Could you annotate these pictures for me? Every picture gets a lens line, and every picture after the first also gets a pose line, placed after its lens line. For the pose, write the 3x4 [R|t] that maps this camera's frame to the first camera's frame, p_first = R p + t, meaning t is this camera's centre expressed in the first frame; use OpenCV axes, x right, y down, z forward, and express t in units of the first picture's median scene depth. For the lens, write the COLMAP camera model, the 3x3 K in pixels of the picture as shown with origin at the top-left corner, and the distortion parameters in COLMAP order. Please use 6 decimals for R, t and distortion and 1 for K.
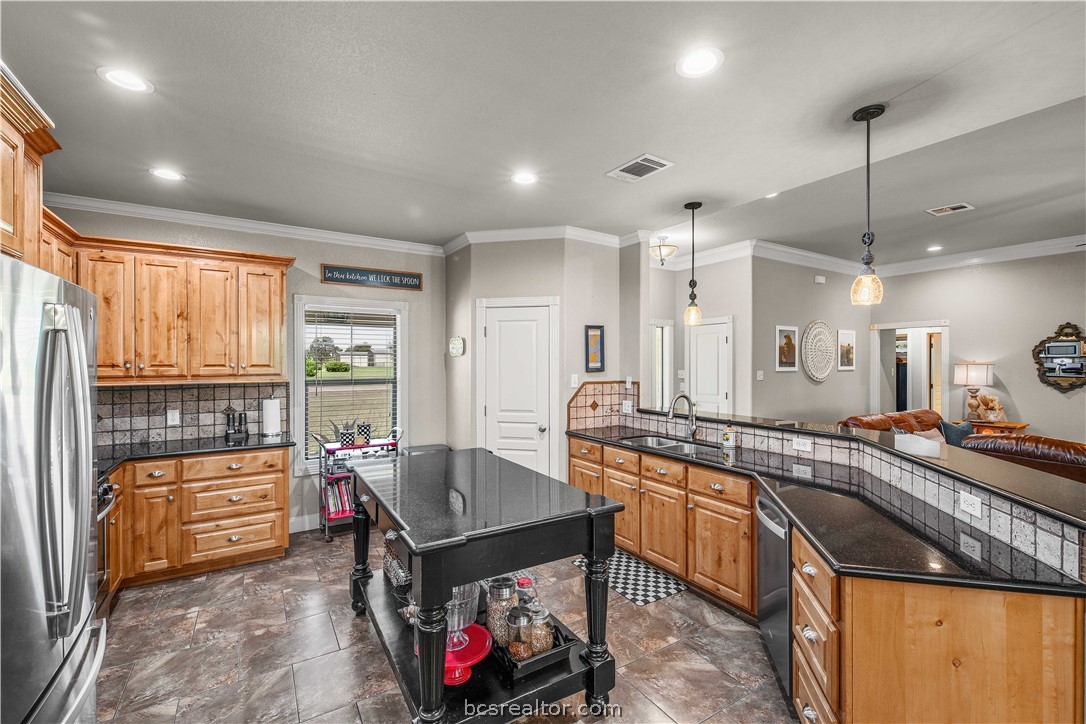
lens RADIAL K [[464.9, 0, 548.6], [0, 464.9, 363.3], [0, 0, 1]] dist [0.020592, -0.010320]
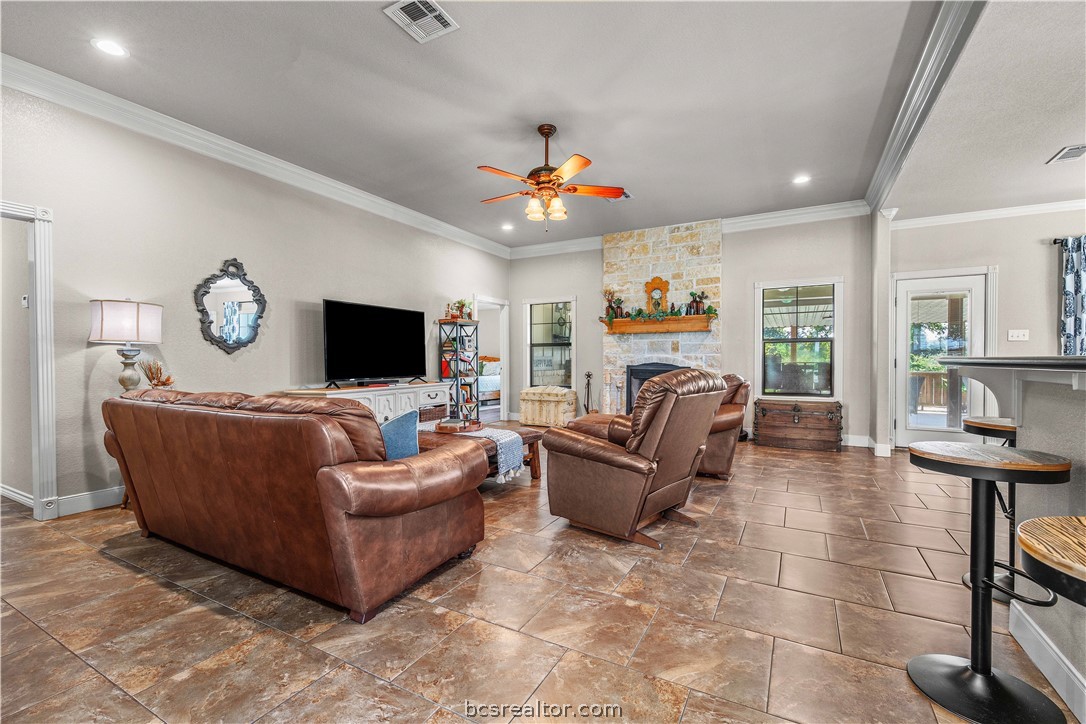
lens RADIAL K [[464.9, 0, 548.0], [0, 464.9, 365.5], [0, 0, 1]] dist [0.020592, -0.010320]
pose [[-0.481163, -0.010069, 0.876573, 0.318585], [0.005952, 0.999873, 0.014753, 0.108137], [-0.876611, 0.012316, -0.481042, 1.347399]]
